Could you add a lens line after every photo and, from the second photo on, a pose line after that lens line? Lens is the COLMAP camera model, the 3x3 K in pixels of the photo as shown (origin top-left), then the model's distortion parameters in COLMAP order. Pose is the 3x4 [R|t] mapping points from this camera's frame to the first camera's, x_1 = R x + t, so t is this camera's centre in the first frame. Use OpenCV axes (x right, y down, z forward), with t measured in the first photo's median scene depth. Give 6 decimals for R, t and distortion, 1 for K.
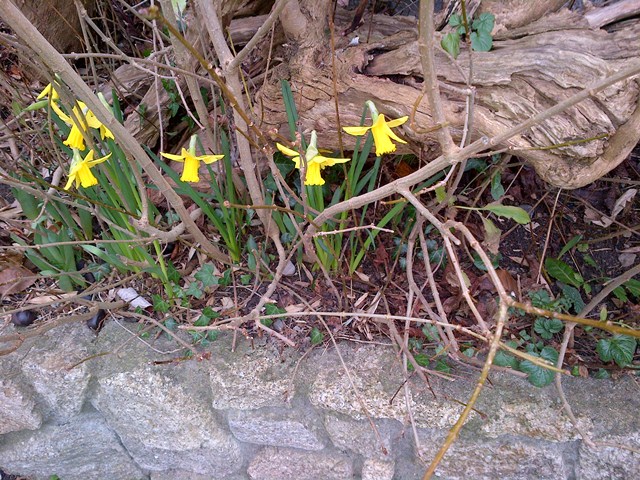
lens RADIAL K [[594.6, 0, 317.3], [0, 594.6, 239.7], [0, 0, 1]] dist [-0.011845, 0.000000]
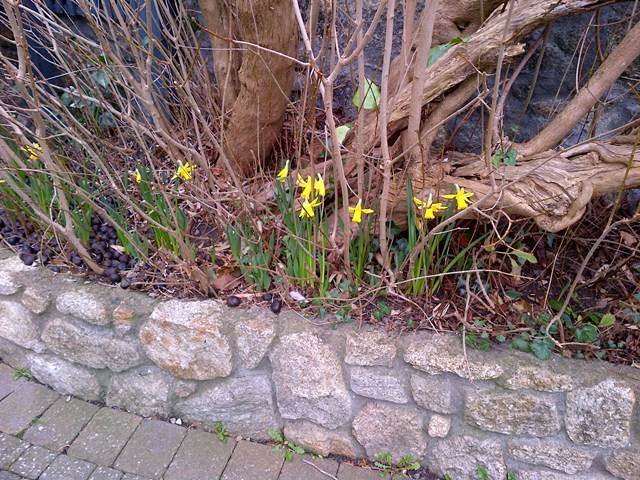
lens RADIAL K [[594.6, 0, 321.7], [0, 594.6, 239.4], [0, 0, 1]] dist [-0.011845, 0.000000]
pose [[0.994005, 0.087176, -0.065984, -0.174345], [-0.100478, 0.966307, -0.236969, 0.385128], [0.043103, 0.242179, 0.969274, -0.773661]]
